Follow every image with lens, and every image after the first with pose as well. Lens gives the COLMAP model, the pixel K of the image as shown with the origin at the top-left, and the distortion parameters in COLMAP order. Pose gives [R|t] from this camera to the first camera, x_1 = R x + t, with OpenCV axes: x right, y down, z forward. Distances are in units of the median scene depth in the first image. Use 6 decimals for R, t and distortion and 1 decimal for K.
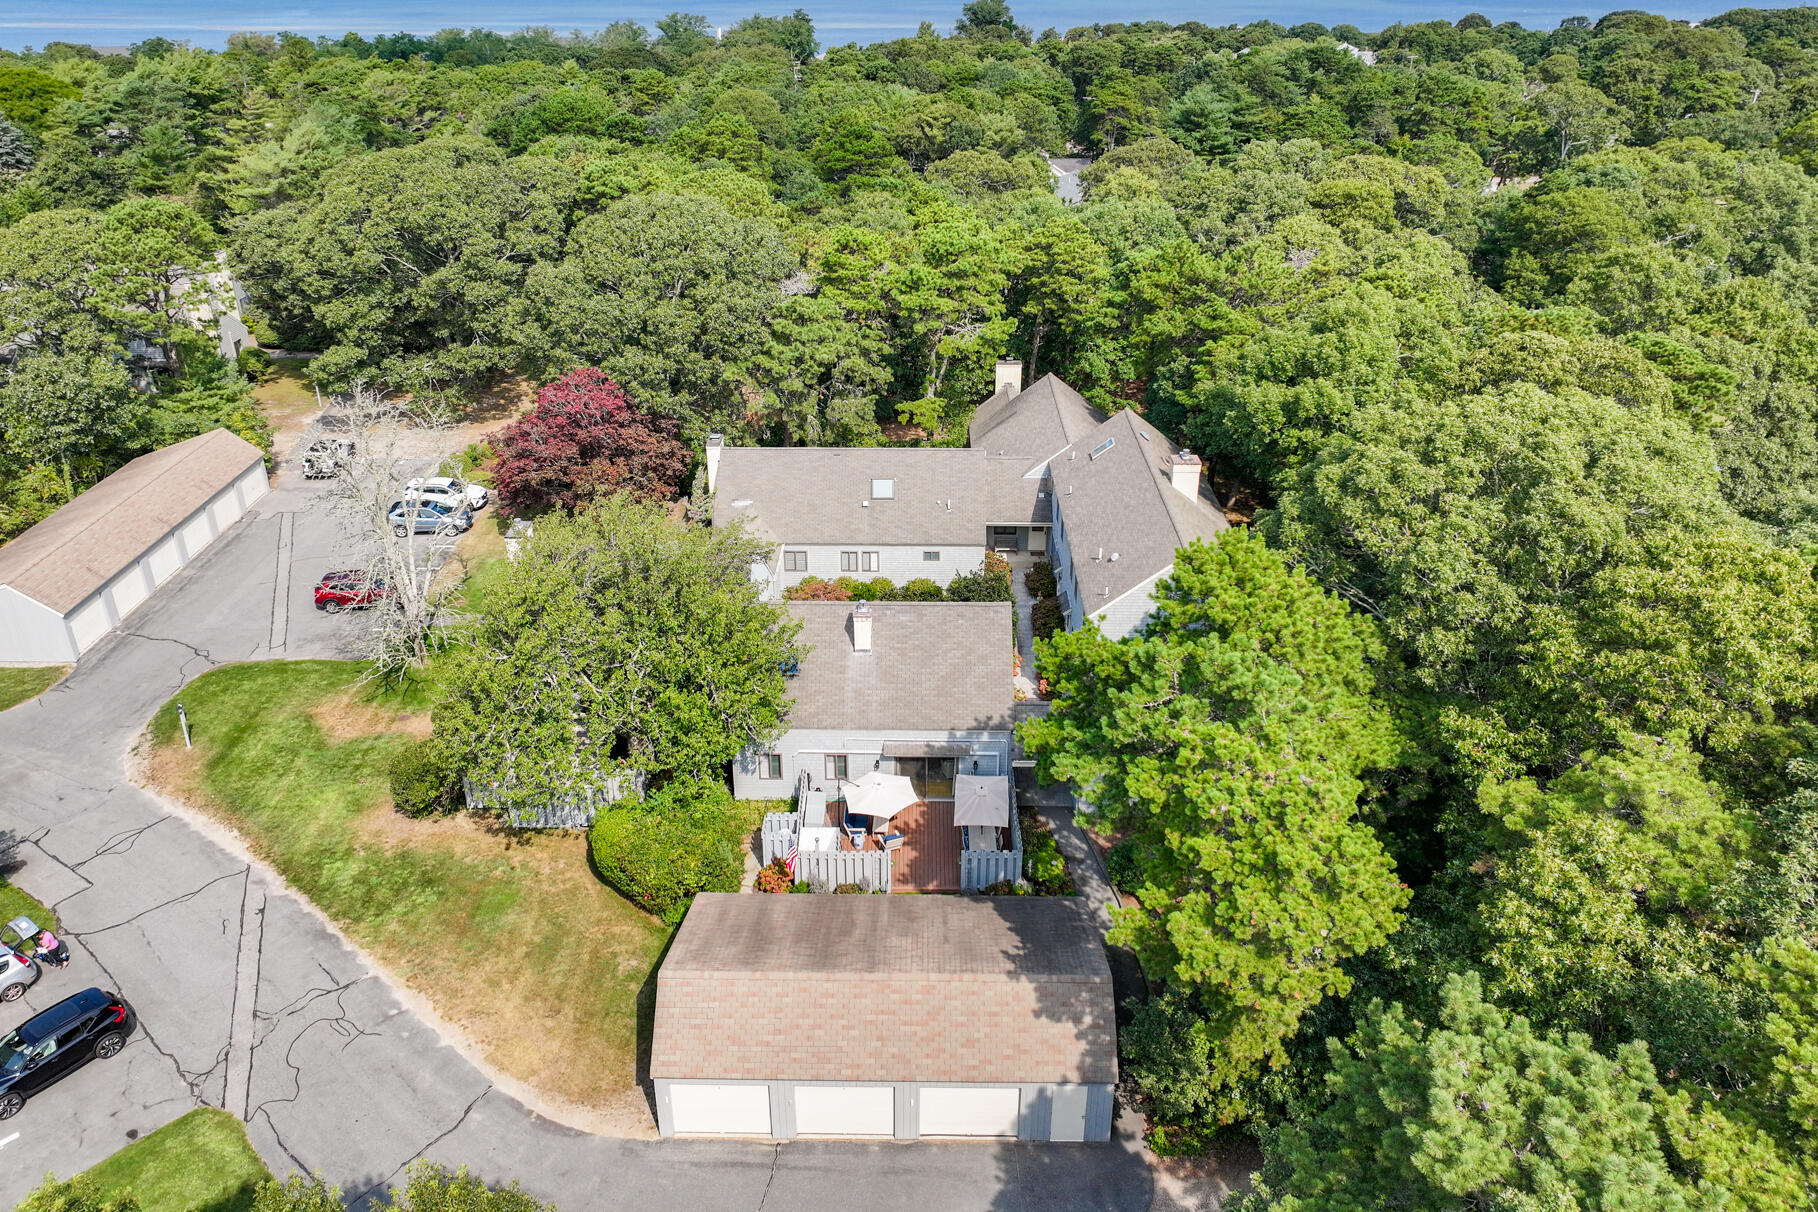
lens RADIAL K [[1236.6, 0, 903.5], [0, 1236.6, 540.4], [0, 0, 1]] dist [0.008865, 0.007993]
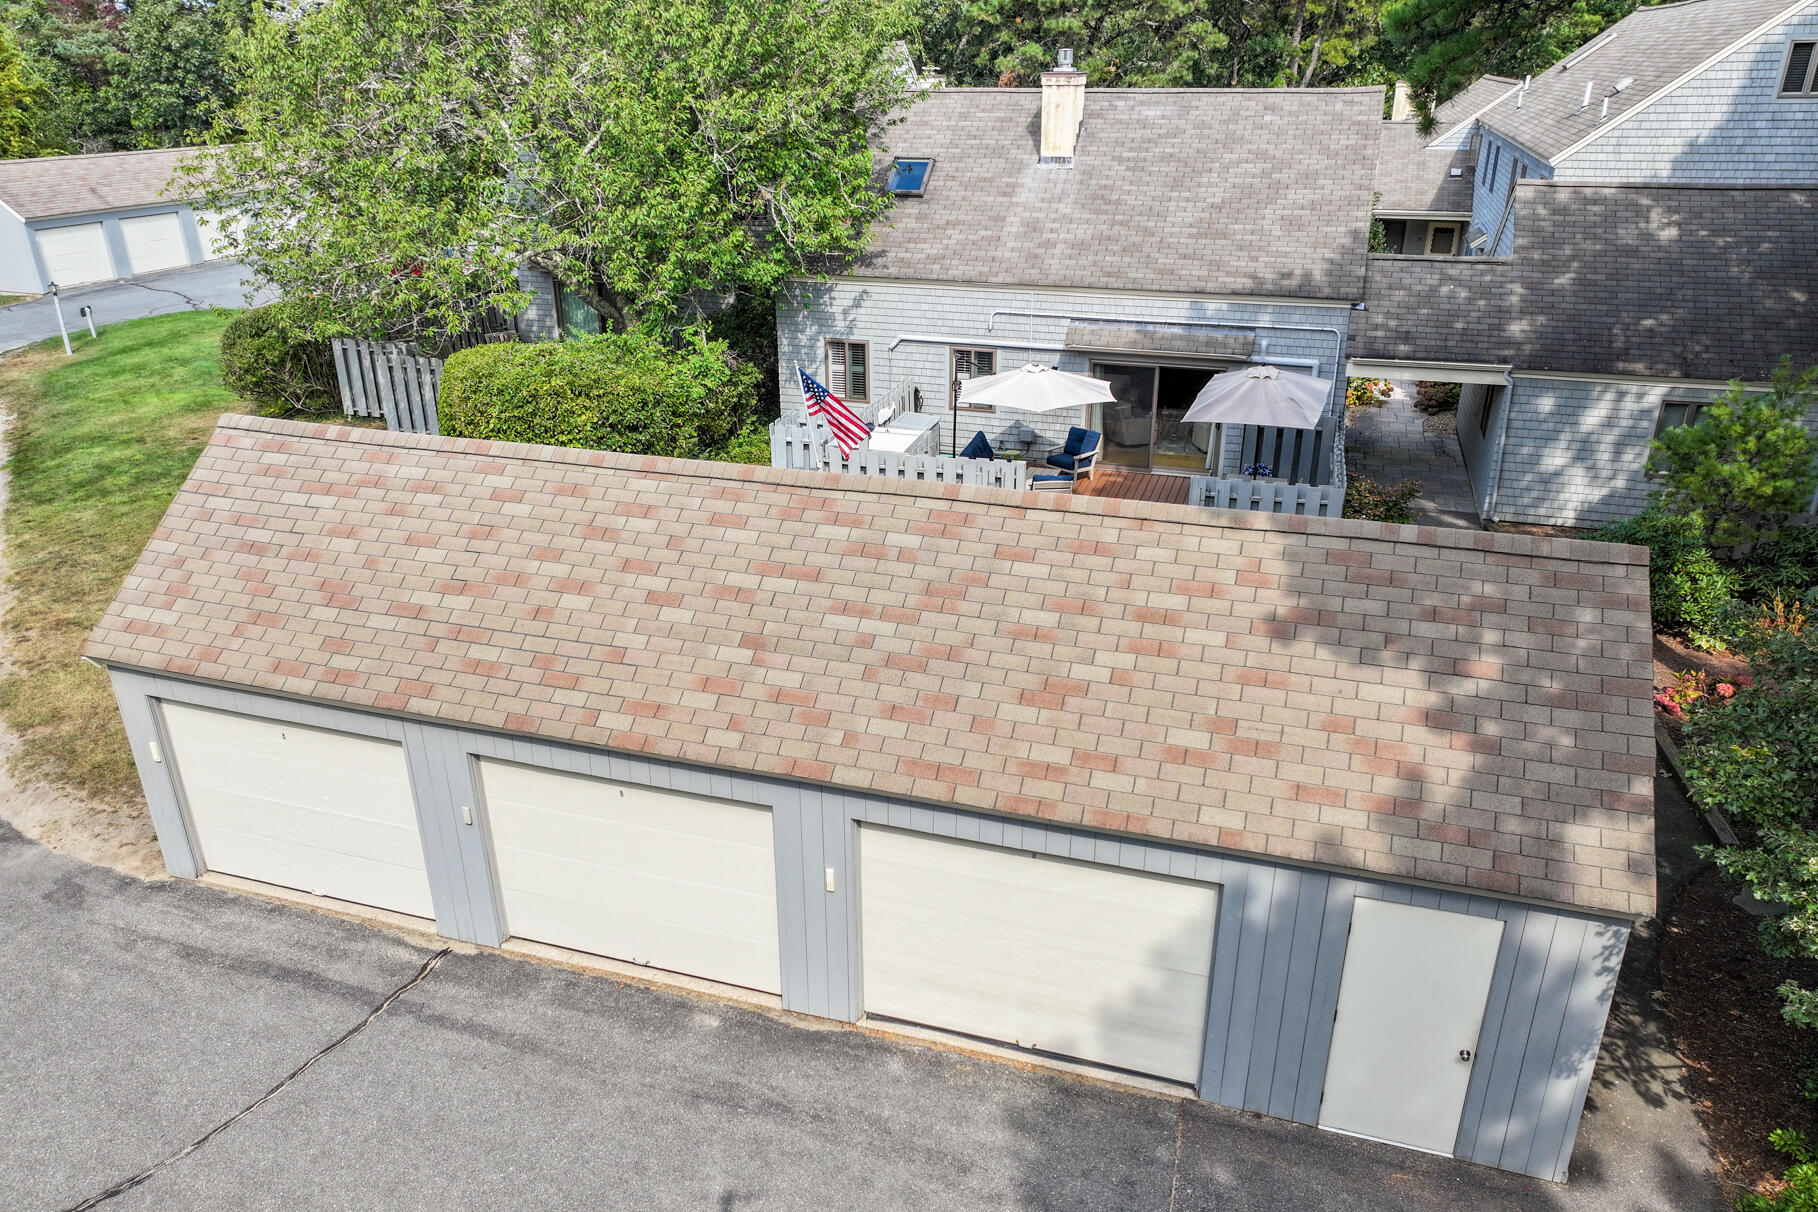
lens RADIAL K [[1268.0, 0, 909.0], [0, 1268.0, 606.0], [0, 0, 1]] dist [0.005119, 0.008734]
pose [[0.956596, 0.112757, -0.268721, 0.045667], [-0.116038, 0.993238, 0.003693, 0.186570], [0.267320, 0.027649, 0.963211, 0.347379]]
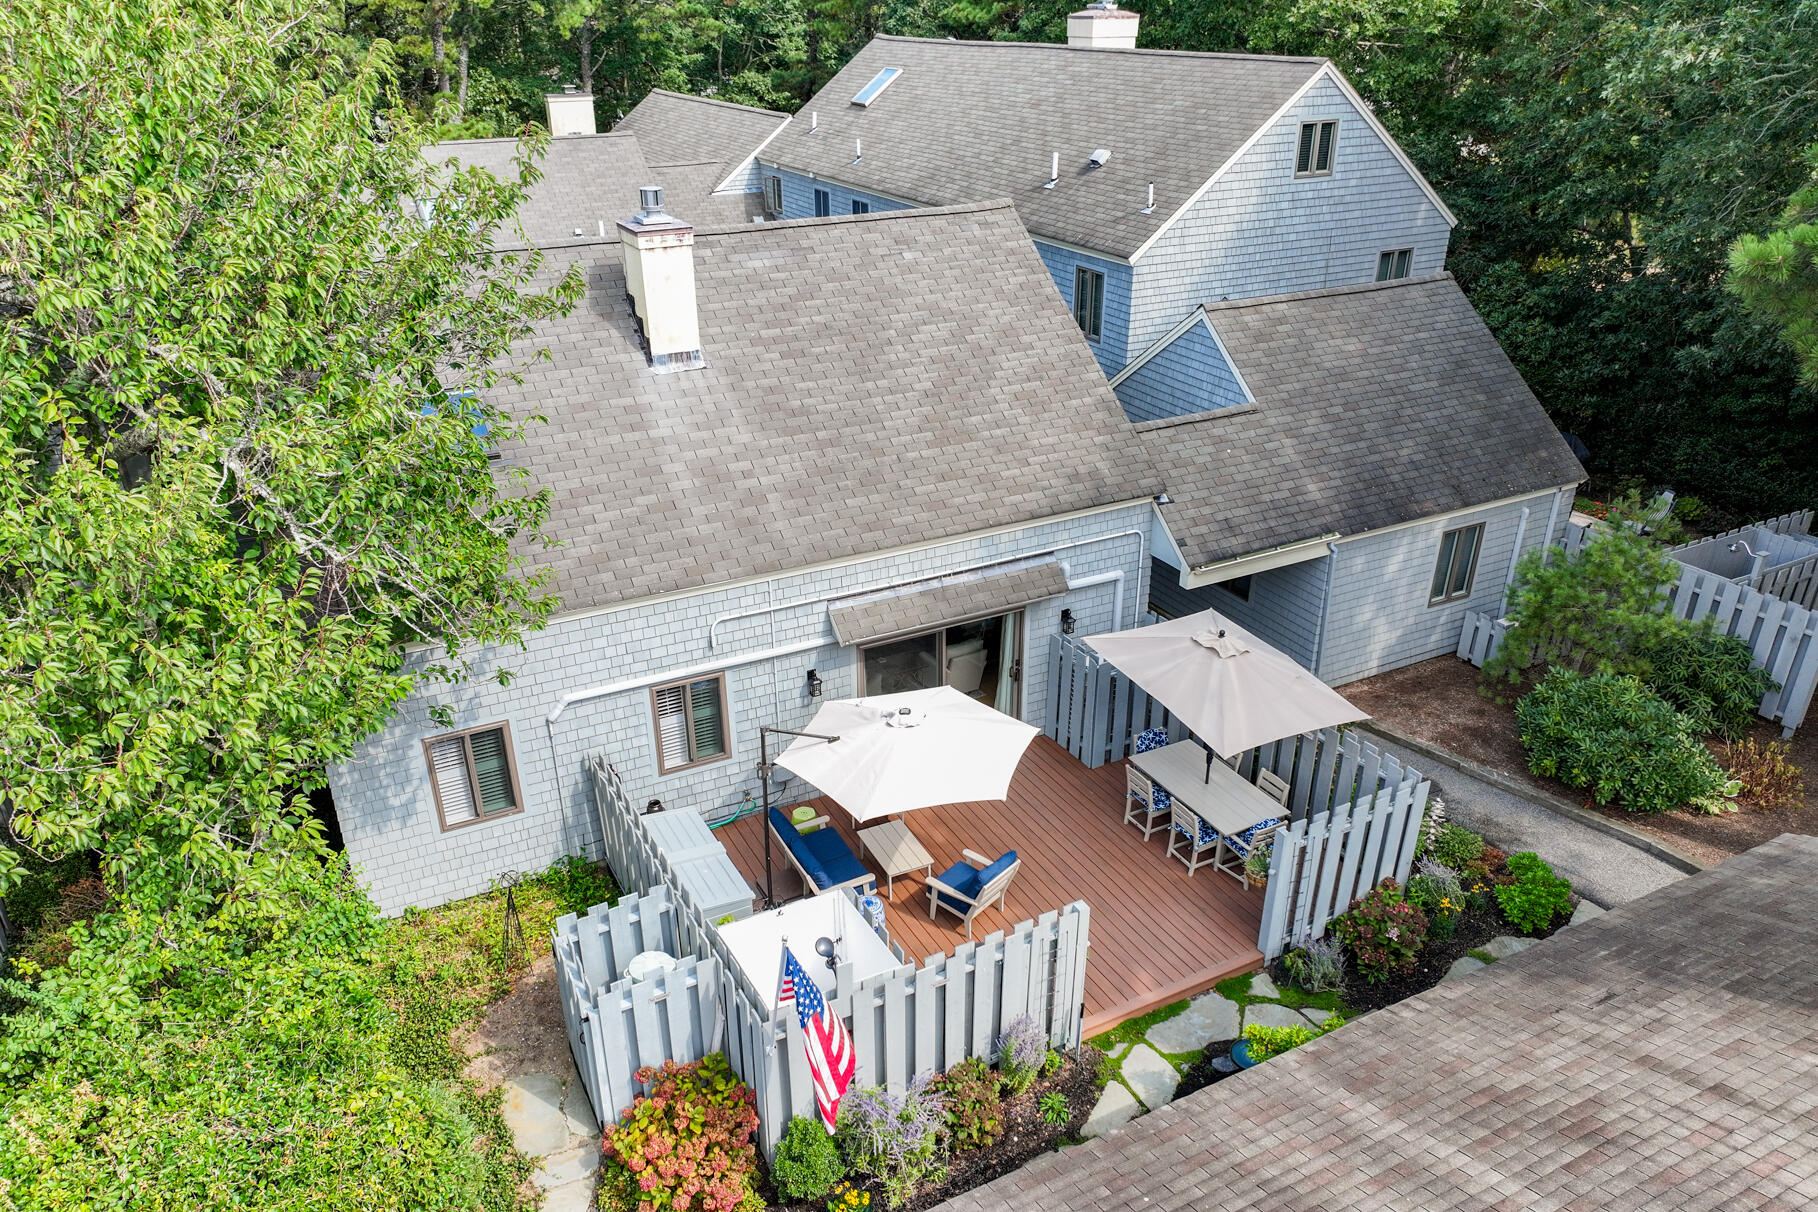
lens RADIAL K [[1293.5, 0, 911.7], [0, 1293.5, 647.5], [0, 0, 1]] dist [-0.000881, -0.000481]
pose [[0.882616, -0.216555, 0.417245, -0.093042], [0.197680, 0.976261, 0.088531, 0.100115], [-0.426512, 0.004342, 0.904471, 0.464030]]
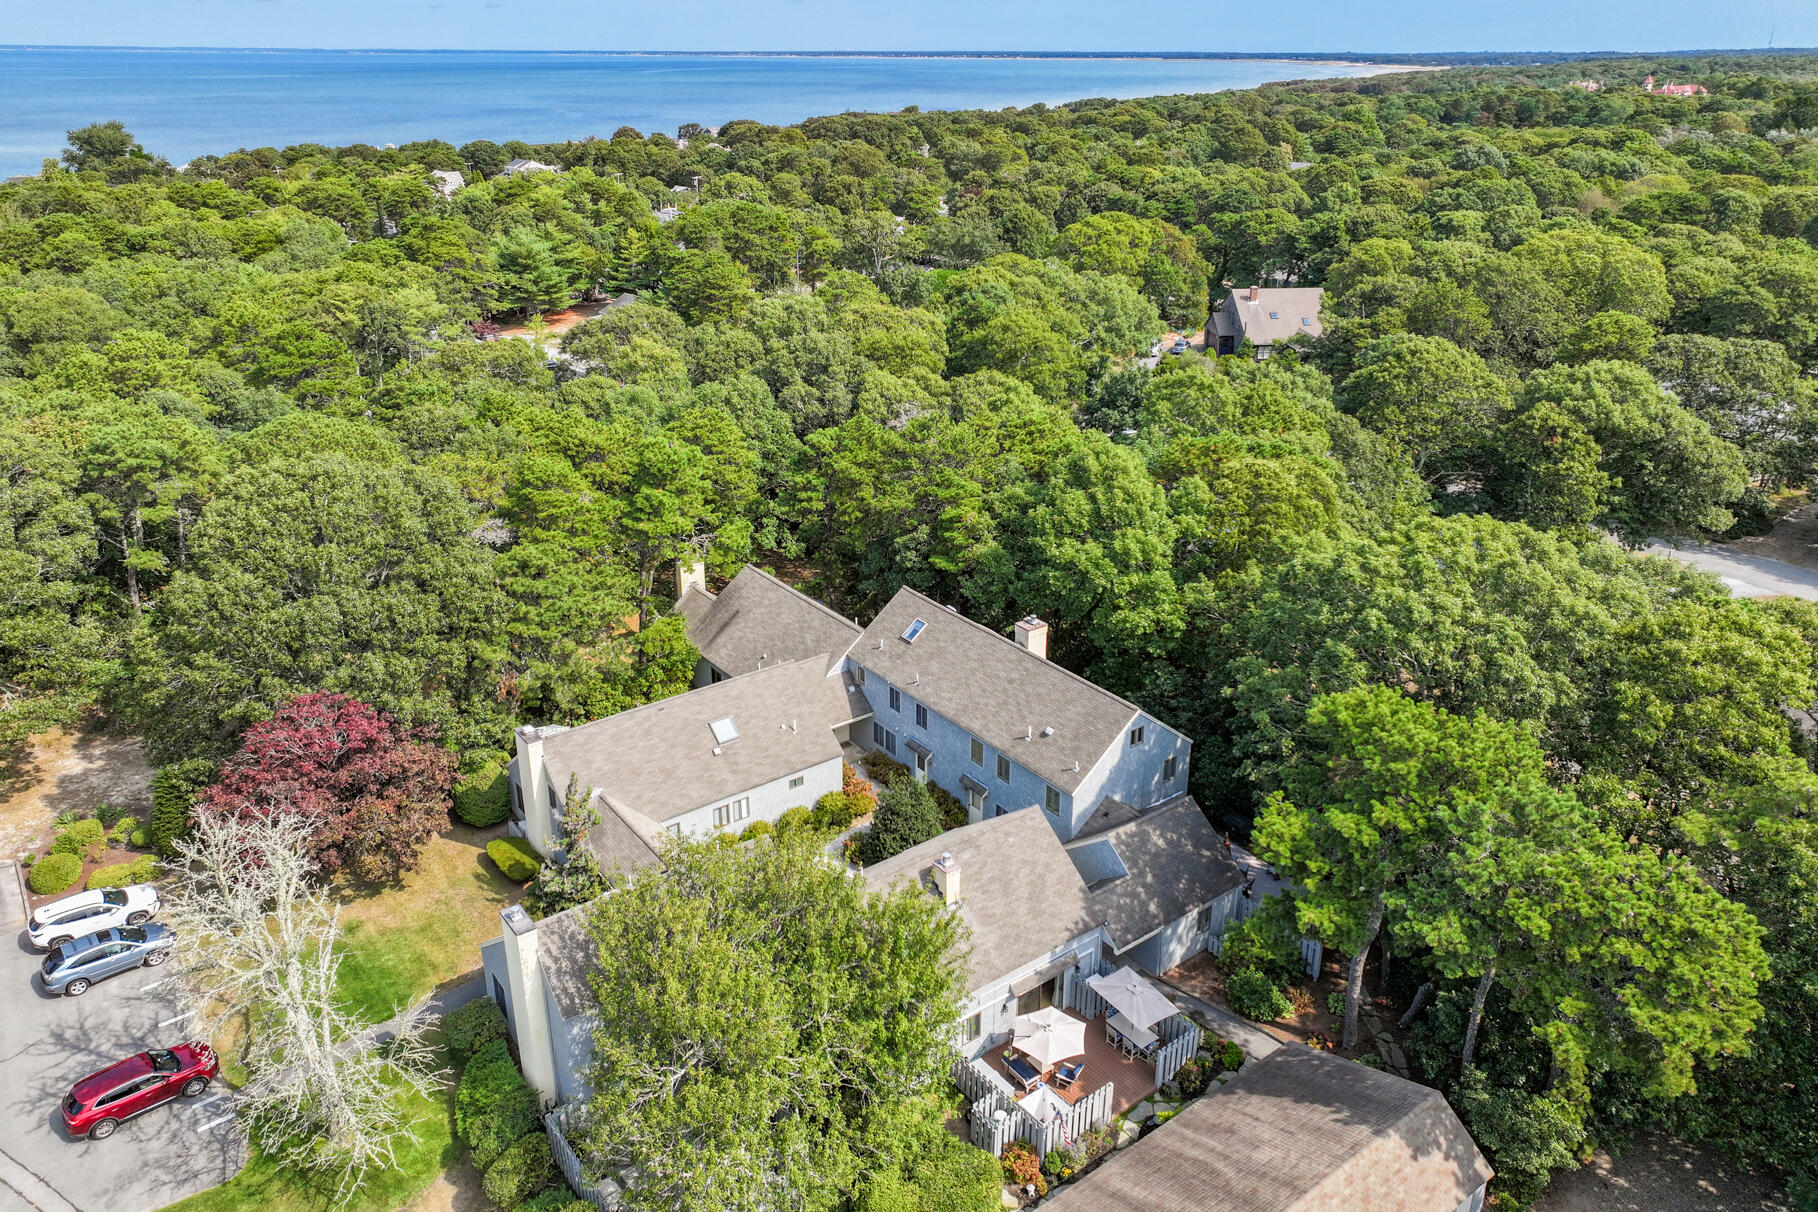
lens RADIAL K [[1256.9, 0, 908.2], [0, 1256.9, 552.5], [0, 0, 1]] dist [0.006683, 0.002942]
pose [[0.801813, -0.220261, 0.555501, -0.381376], [0.259810, 0.965628, 0.007870, -0.134757], [-0.538141, 0.138014, 0.831479, 0.104272]]
